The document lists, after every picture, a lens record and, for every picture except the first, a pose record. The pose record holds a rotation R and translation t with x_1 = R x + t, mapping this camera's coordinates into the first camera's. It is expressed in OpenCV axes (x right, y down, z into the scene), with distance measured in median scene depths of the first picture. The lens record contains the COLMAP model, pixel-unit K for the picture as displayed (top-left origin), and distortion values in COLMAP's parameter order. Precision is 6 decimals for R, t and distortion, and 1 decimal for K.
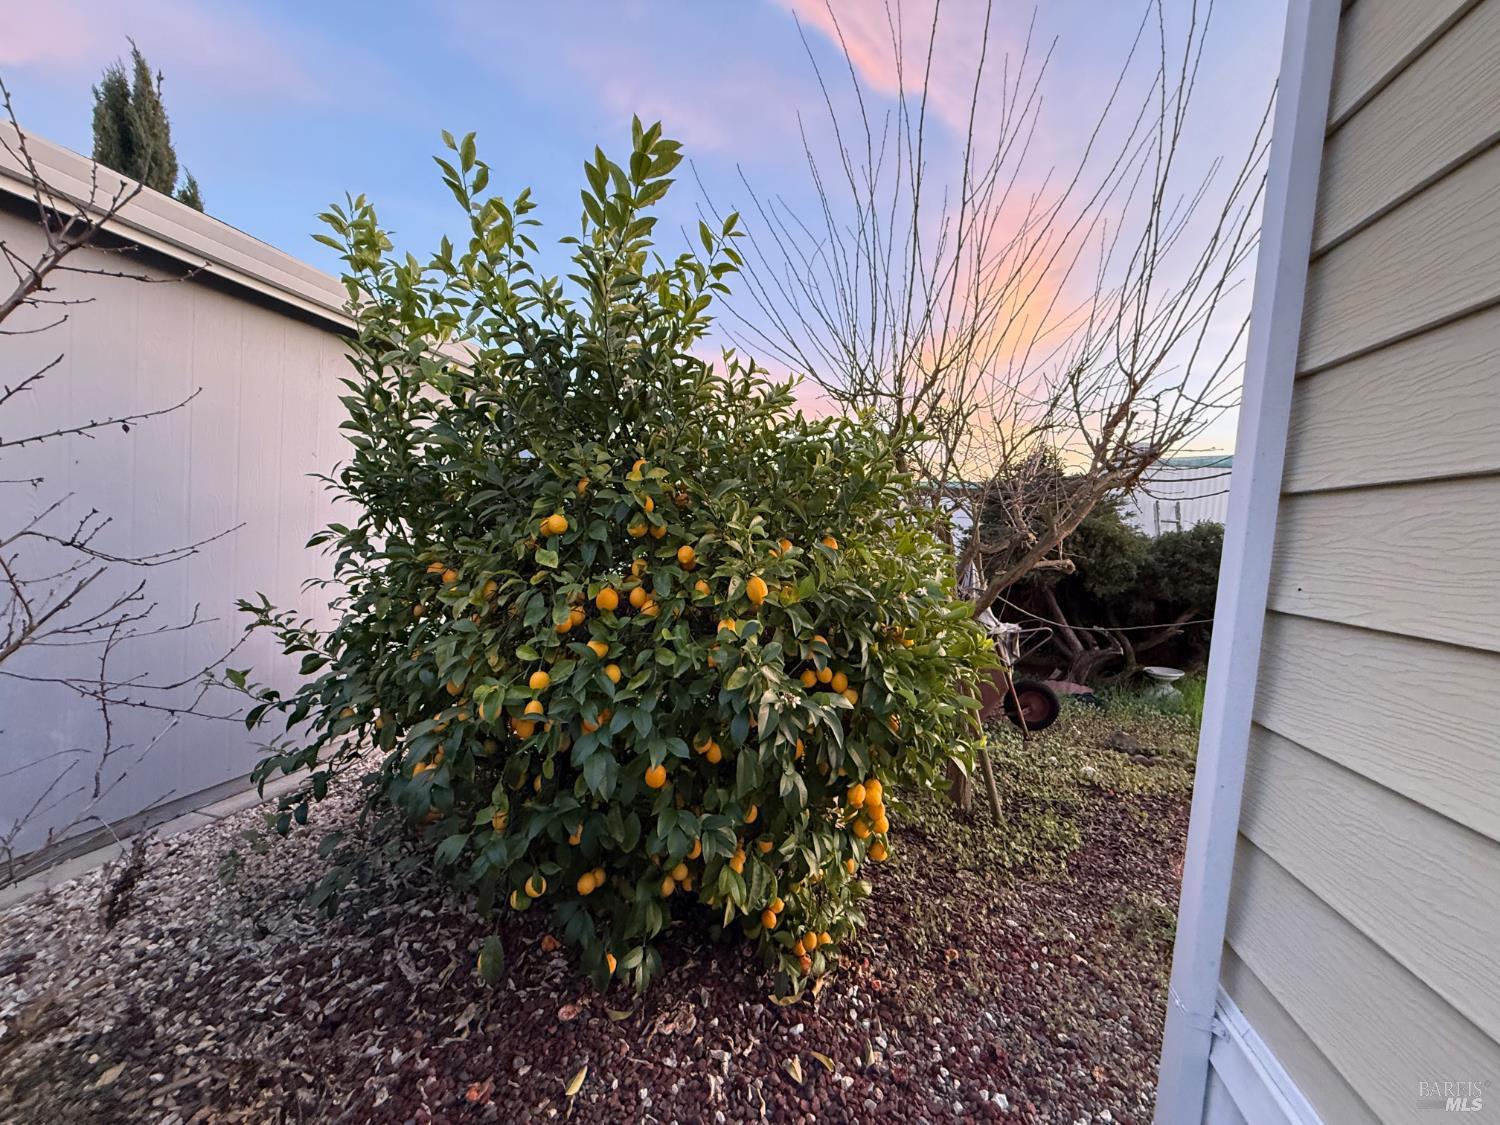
lens RADIAL K [[597.2, 0, 750.0], [0, 597.2, 562.5], [0, 0, 1]] dist [0.000262, -0.000084]
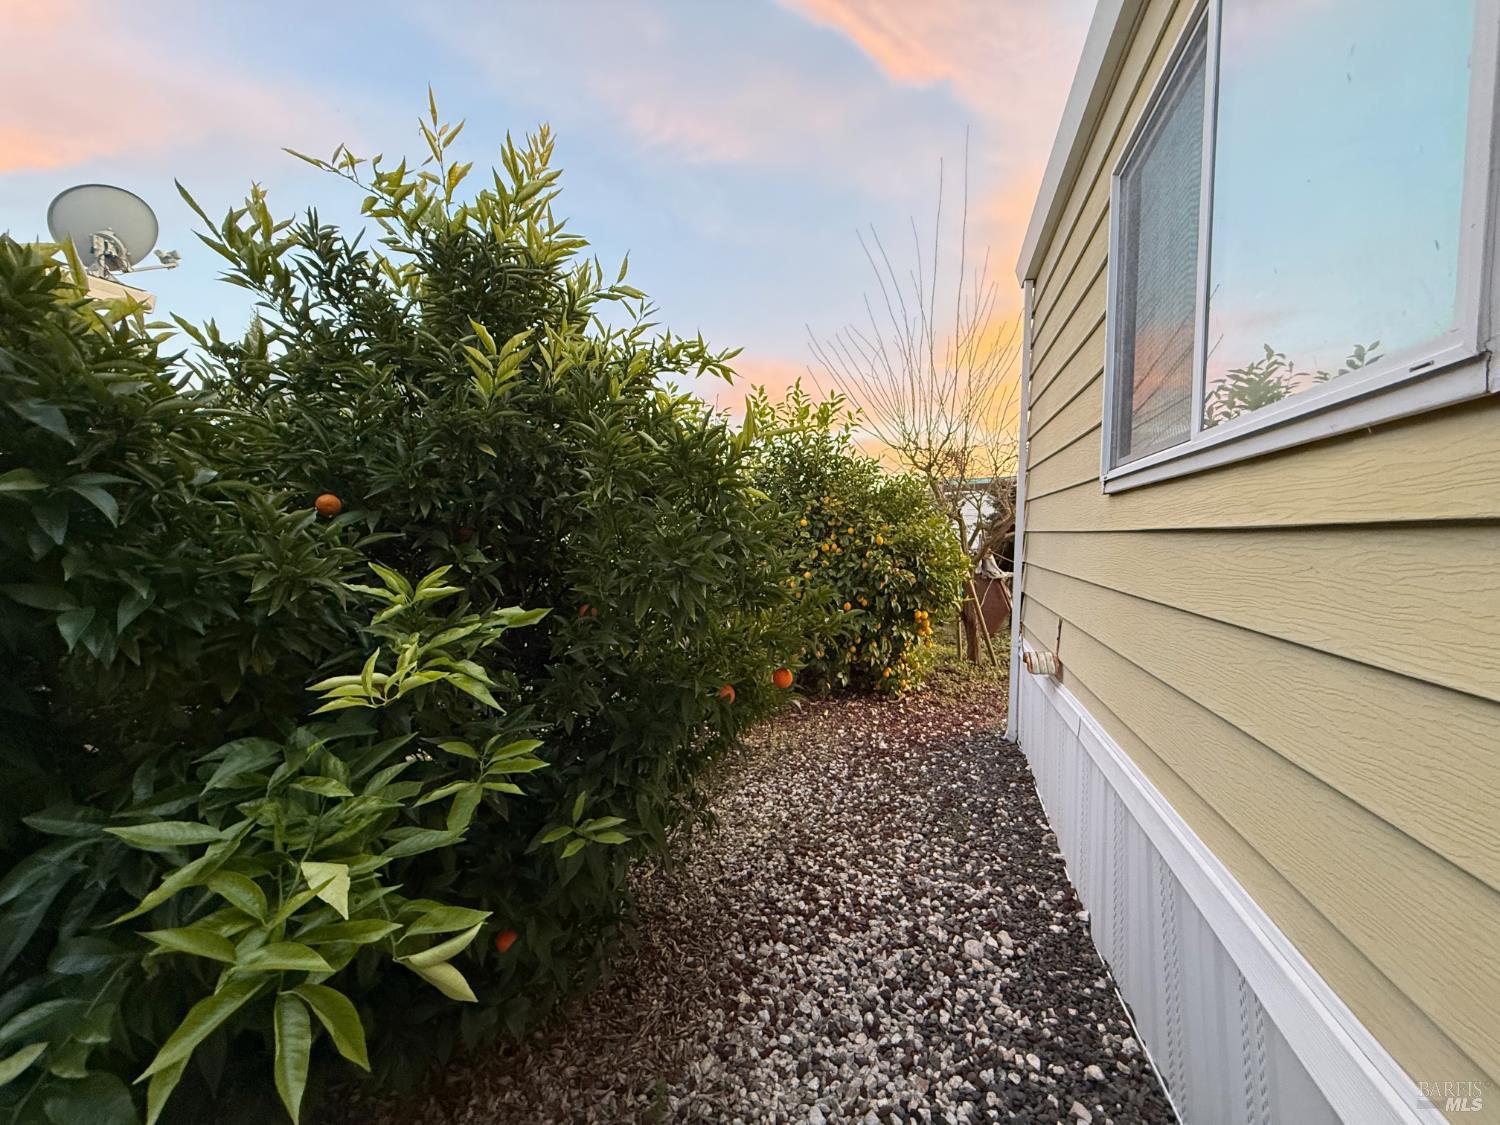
lens RADIAL K [[597.2, 0, 750.0], [0, 597.2, 562.5], [0, 0, 1]] dist [0.000262, -0.000084]
pose [[0.994794, -0.058032, -0.083767, -0.353586], [0.057406, 0.998302, -0.009863, 0.135672], [0.084197, 0.005003, 0.996437, -1.839751]]
